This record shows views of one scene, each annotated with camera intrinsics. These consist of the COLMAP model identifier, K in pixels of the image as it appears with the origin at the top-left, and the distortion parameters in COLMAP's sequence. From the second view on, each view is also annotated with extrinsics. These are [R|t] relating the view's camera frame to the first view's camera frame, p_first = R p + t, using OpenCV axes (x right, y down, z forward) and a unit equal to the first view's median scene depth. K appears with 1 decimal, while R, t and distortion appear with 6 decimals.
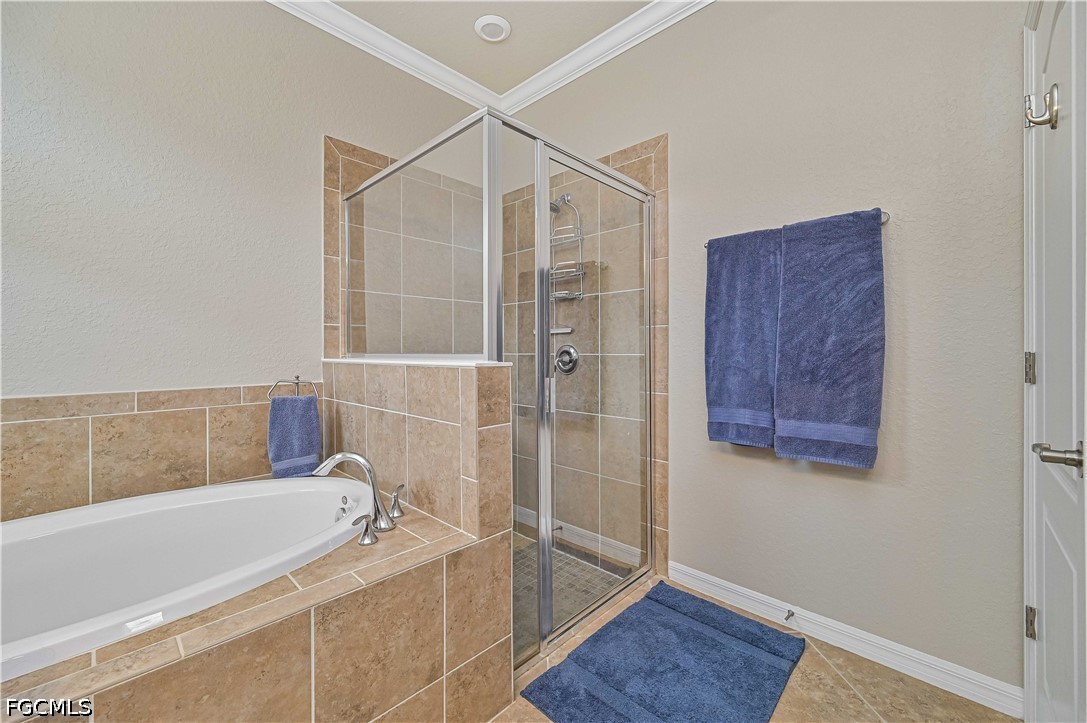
lens RADIAL K [[432.4, 0, 545.5], [0, 432.4, 350.1], [0, 0, 1]] dist [-0.001286, -0.000073]
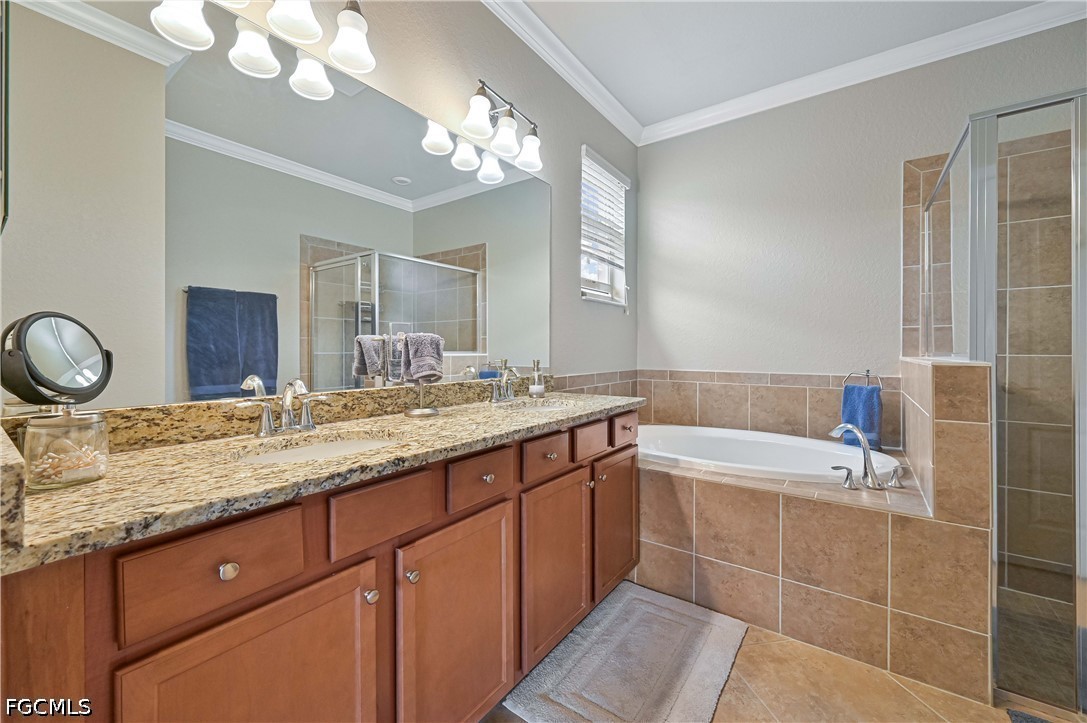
lens RADIAL K [[432.4, 0, 545.5], [0, 432.4, 350.1], [0, 0, 1]] dist [-0.001286, -0.000073]
pose [[0.134704, 0.005115, -0.990873, 0.612510], [-0.002269, 0.999986, 0.004853, -0.002232], [0.990883, 0.001594, 0.134713, -0.114791]]
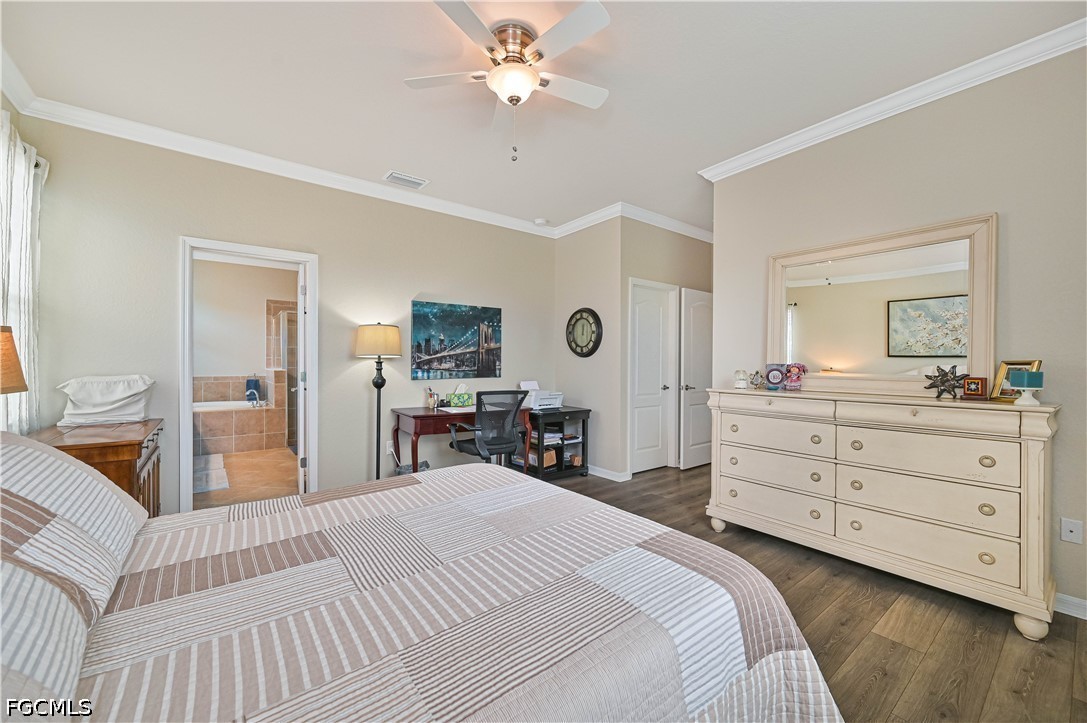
lens RADIAL K [[425.8, 0, 543.5], [0, 425.8, 361.5], [0, 0, 1]] dist [-0.001136, -0.000064]
pose [[0.987618, 0.002622, -0.156857, 2.541096], [-0.002237, 0.999994, 0.002631, -0.056867], [0.156863, -0.002247, 0.987618, -2.273984]]
